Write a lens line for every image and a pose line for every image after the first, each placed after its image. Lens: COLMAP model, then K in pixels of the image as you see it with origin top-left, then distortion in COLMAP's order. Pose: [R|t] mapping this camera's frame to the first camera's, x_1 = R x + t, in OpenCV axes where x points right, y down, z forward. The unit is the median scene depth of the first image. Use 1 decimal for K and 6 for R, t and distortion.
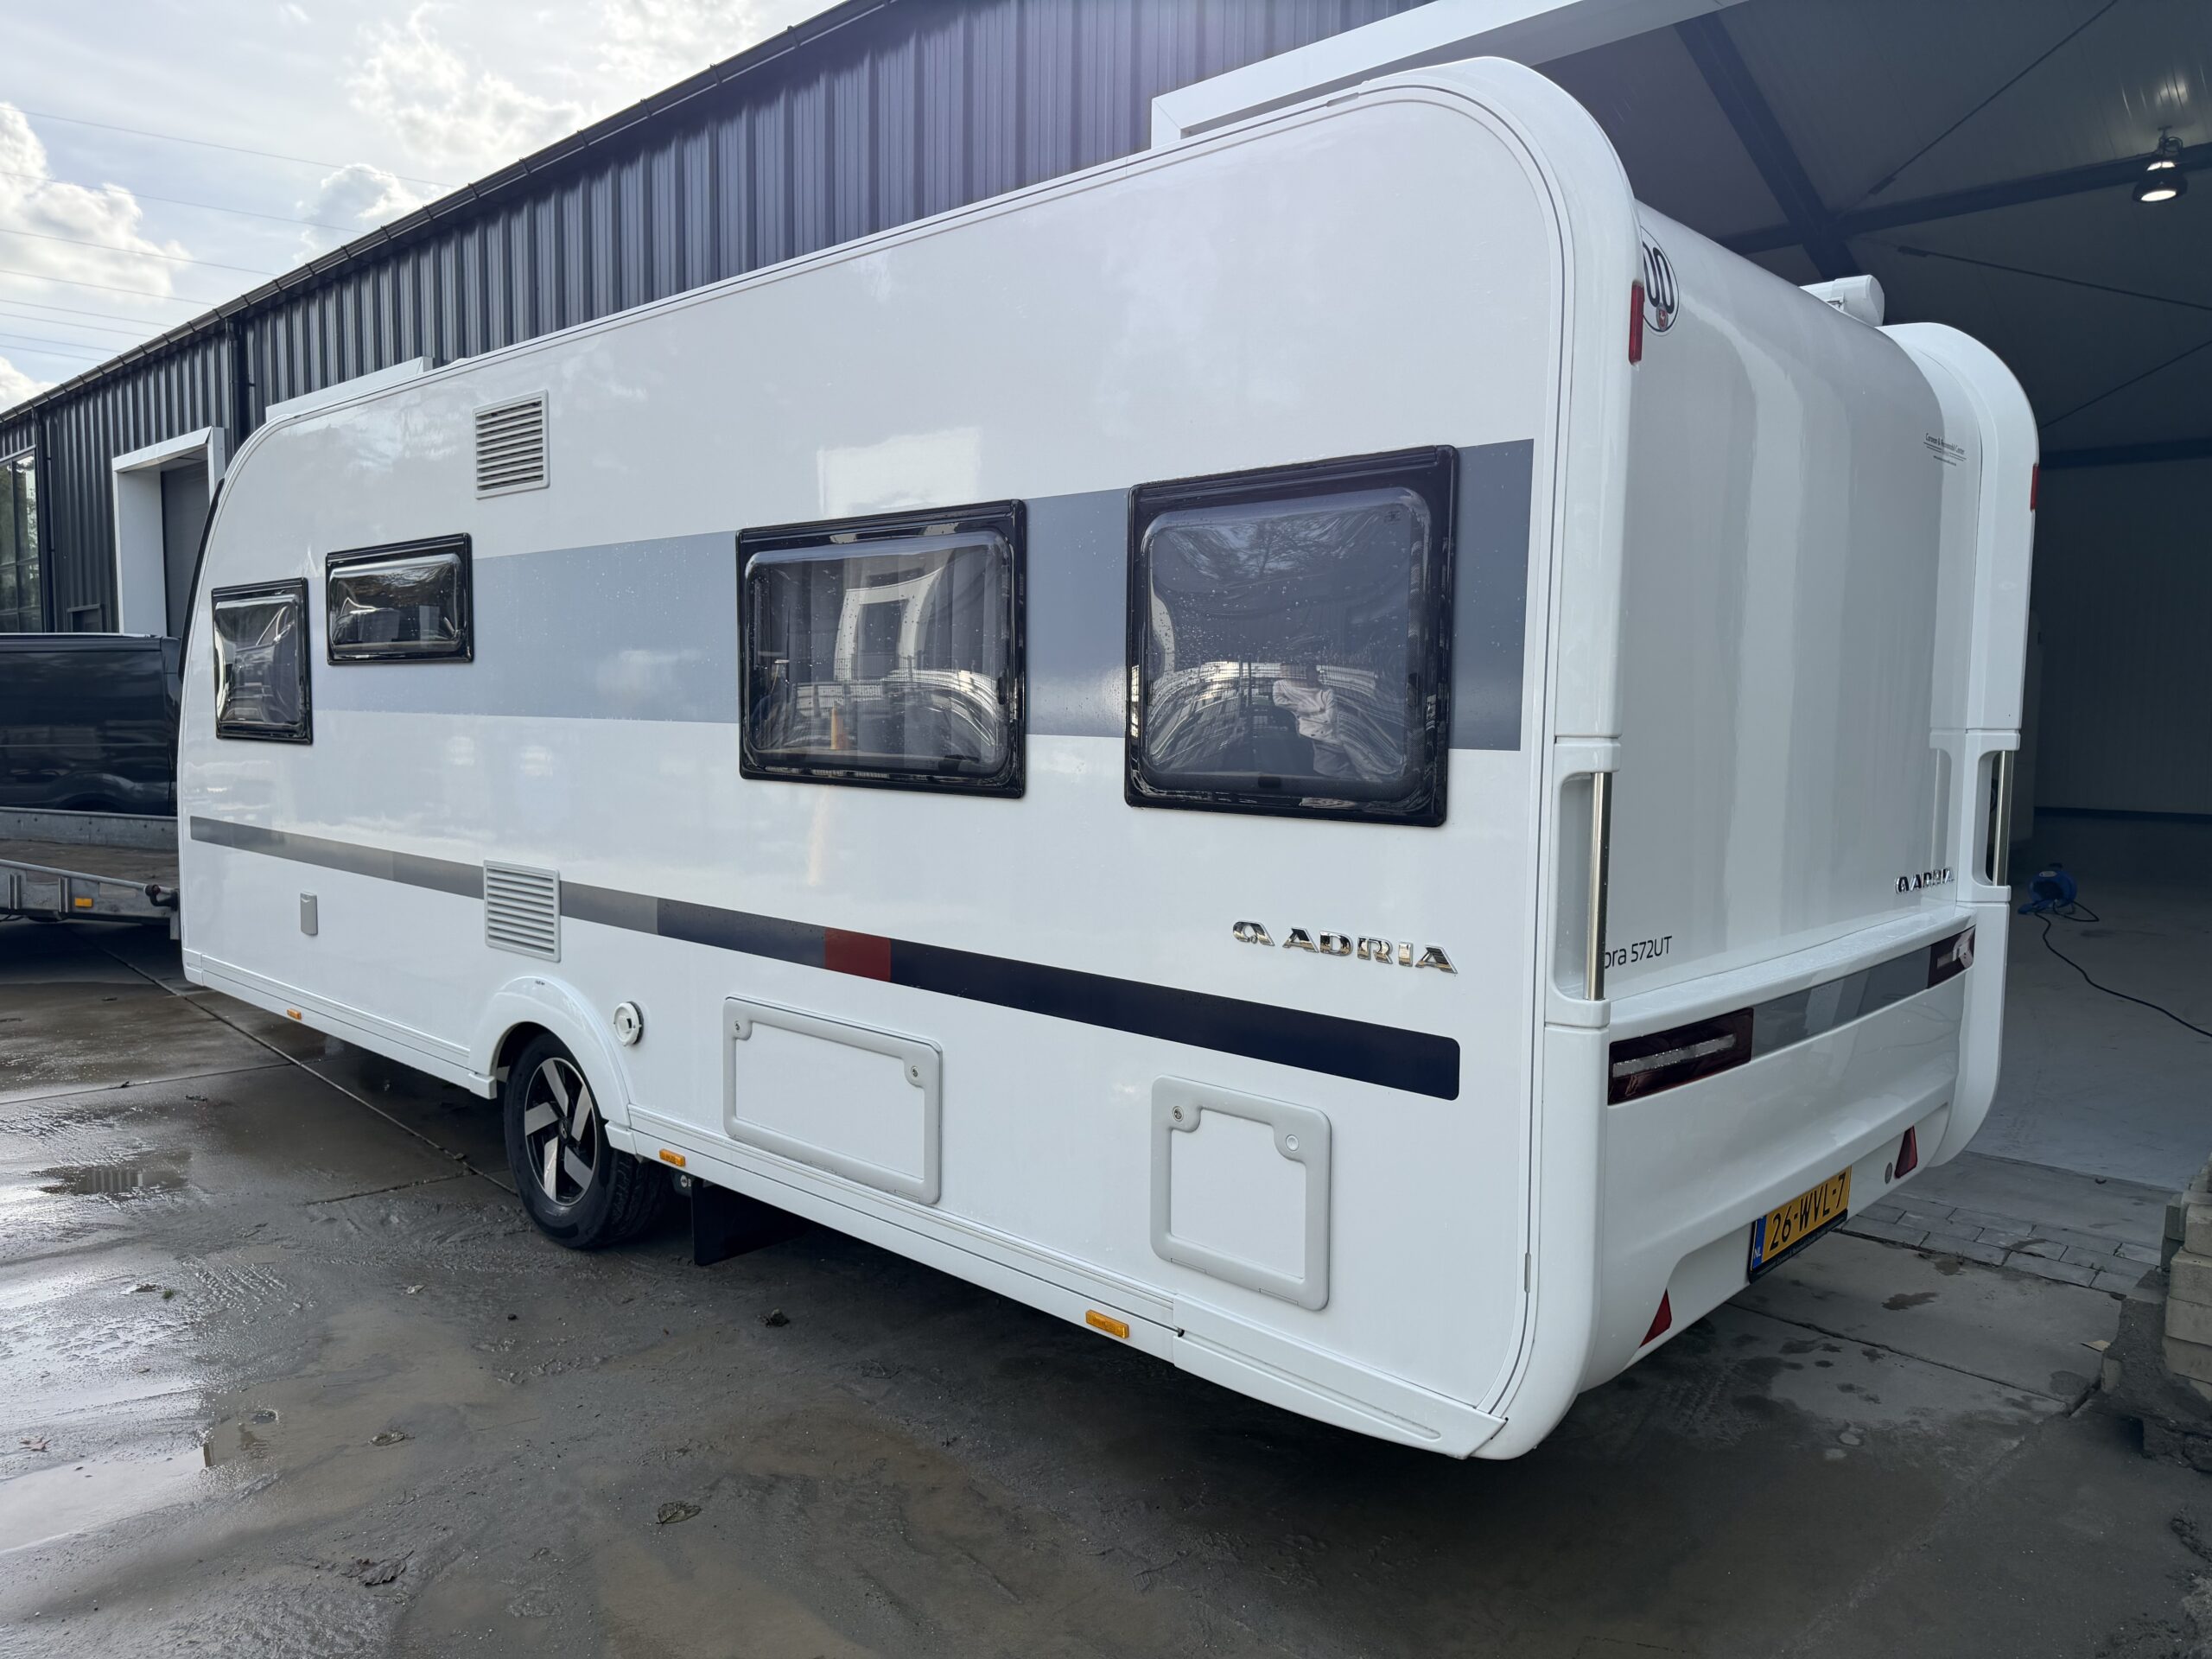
lens RADIAL K [[1583.5, 0, 1075.5], [0, 1583.5, 831.6], [0, 0, 1]] dist [0.021319, -0.021099]
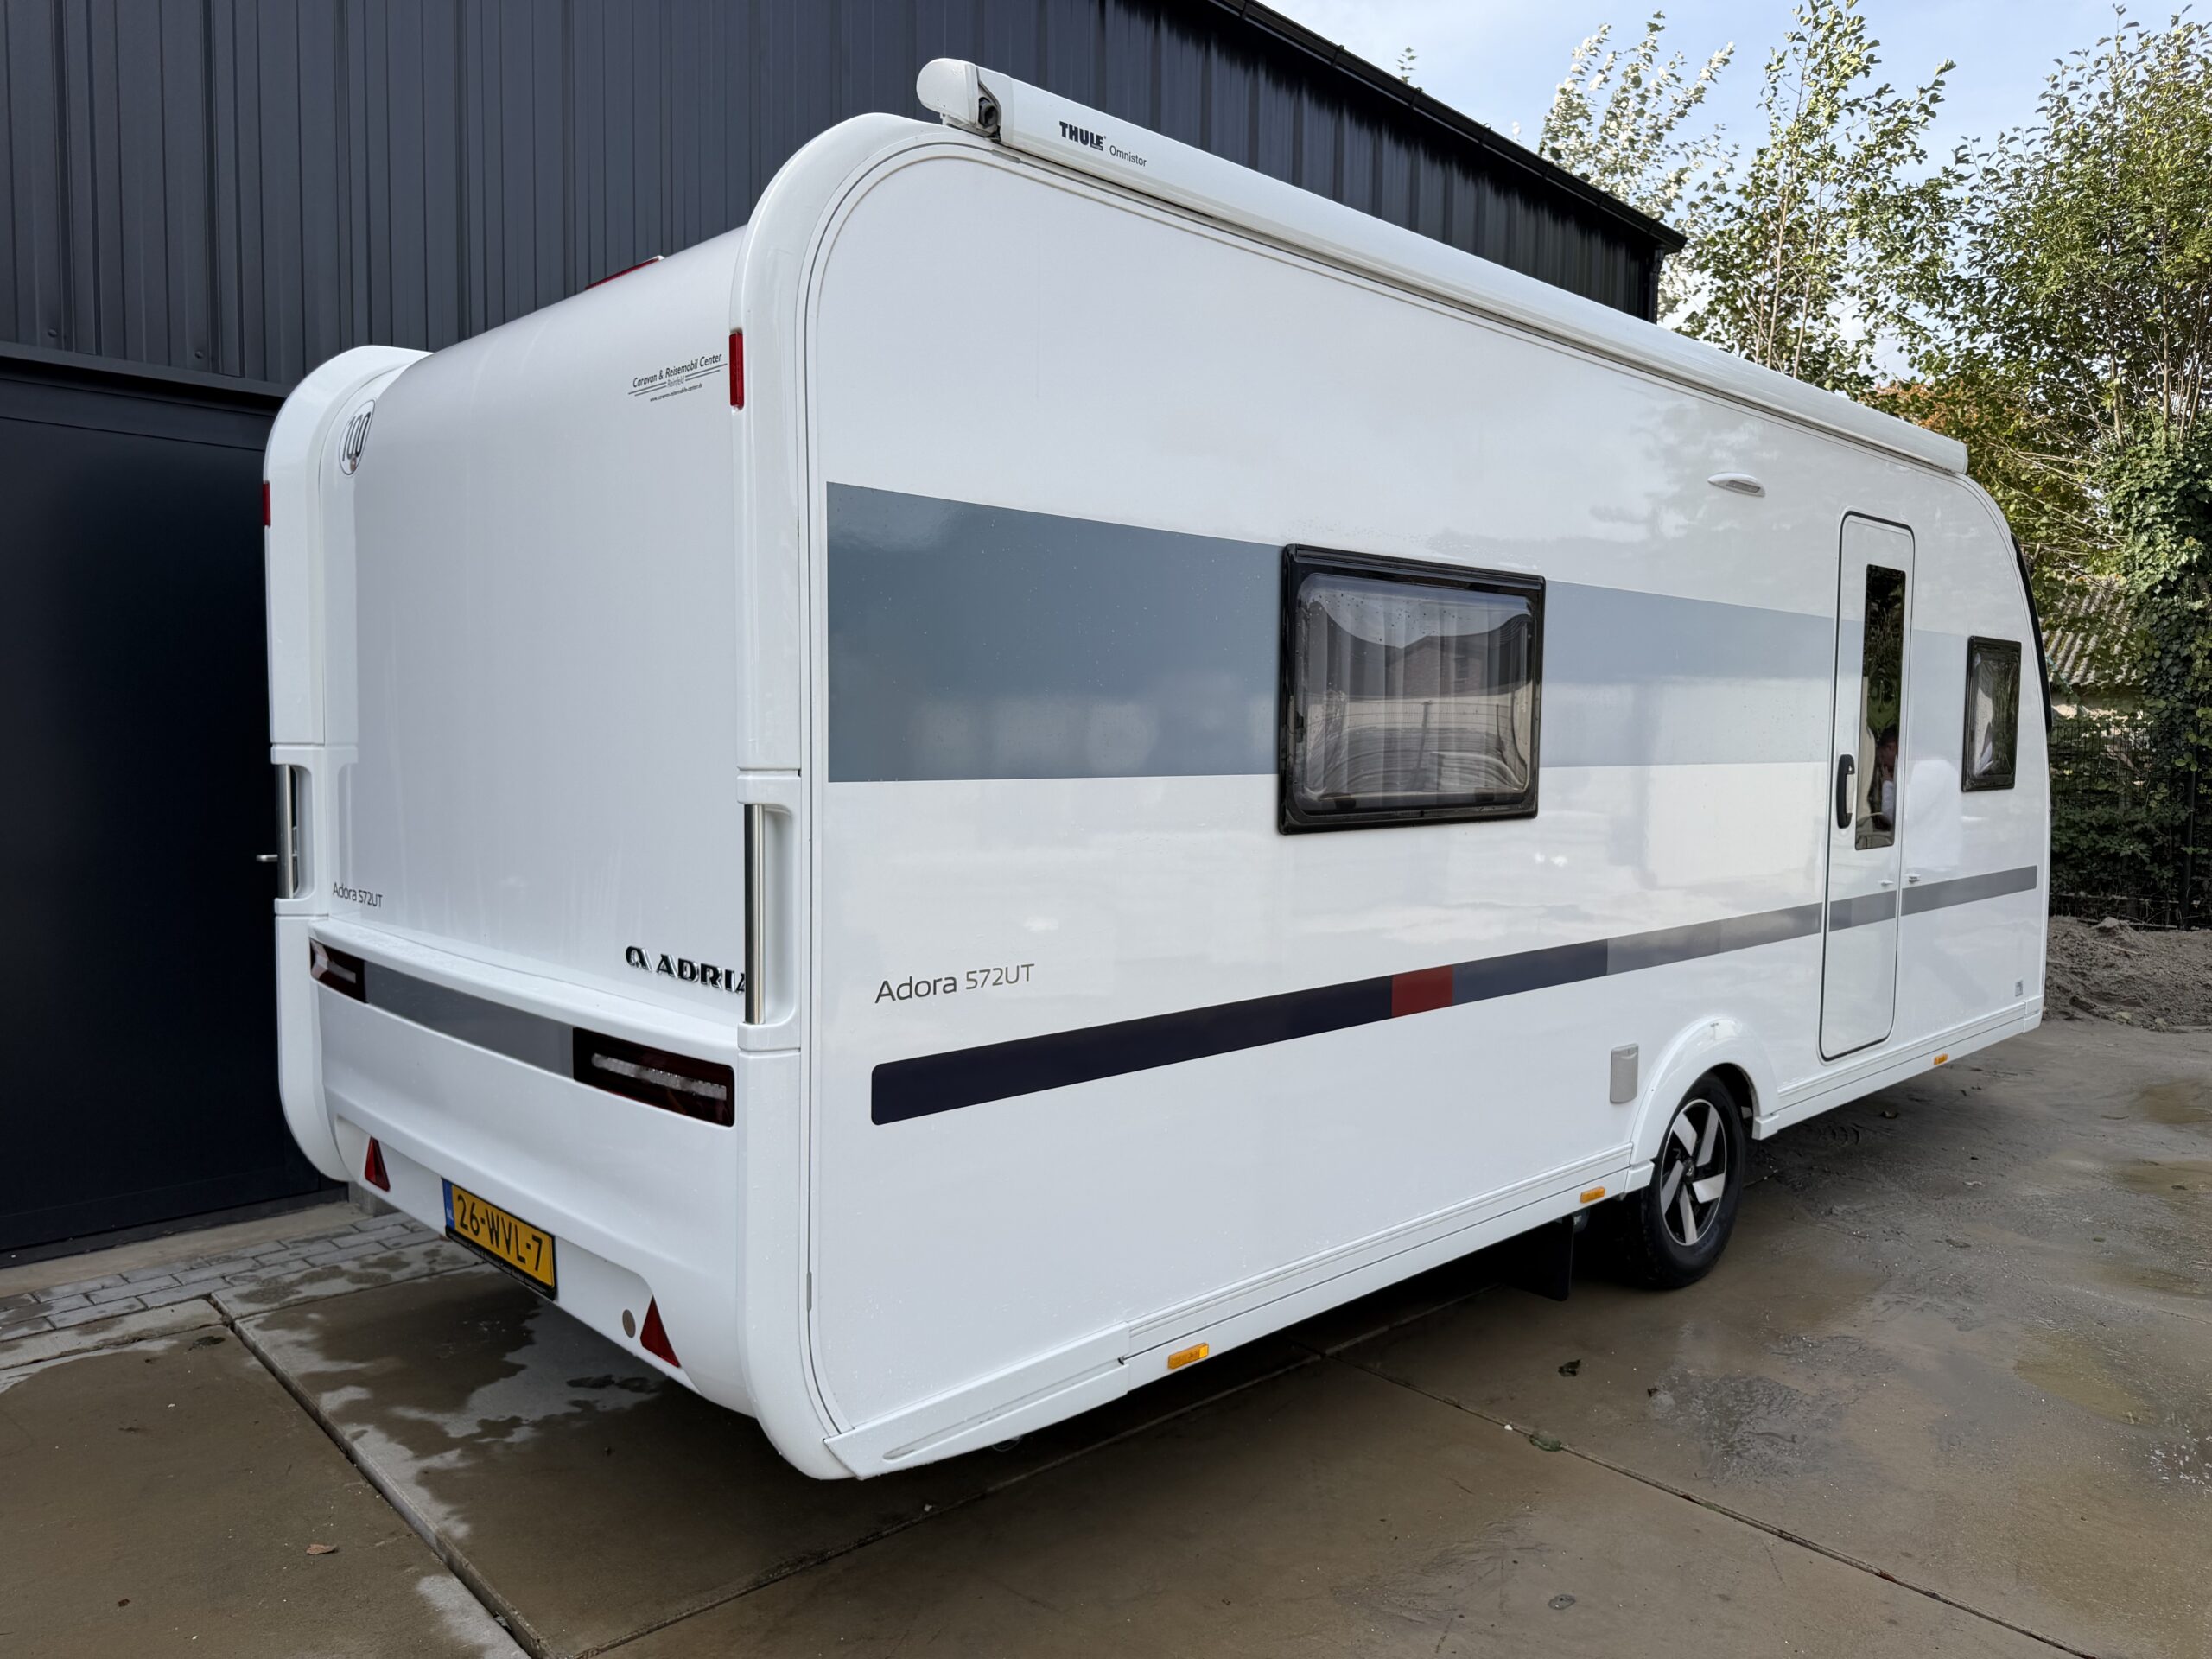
lens RADIAL K [[1583.5, 0, 1097.9], [0, 1583.5, 844.4], [0, 0, 1]] dist [0.021319, -0.021099]
pose [[0.013484, -0.075530, 0.997052, -1.928752], [0.079851, 0.994040, 0.074222, -0.172815], [-0.996716, 0.078615, 0.019435, 1.896611]]
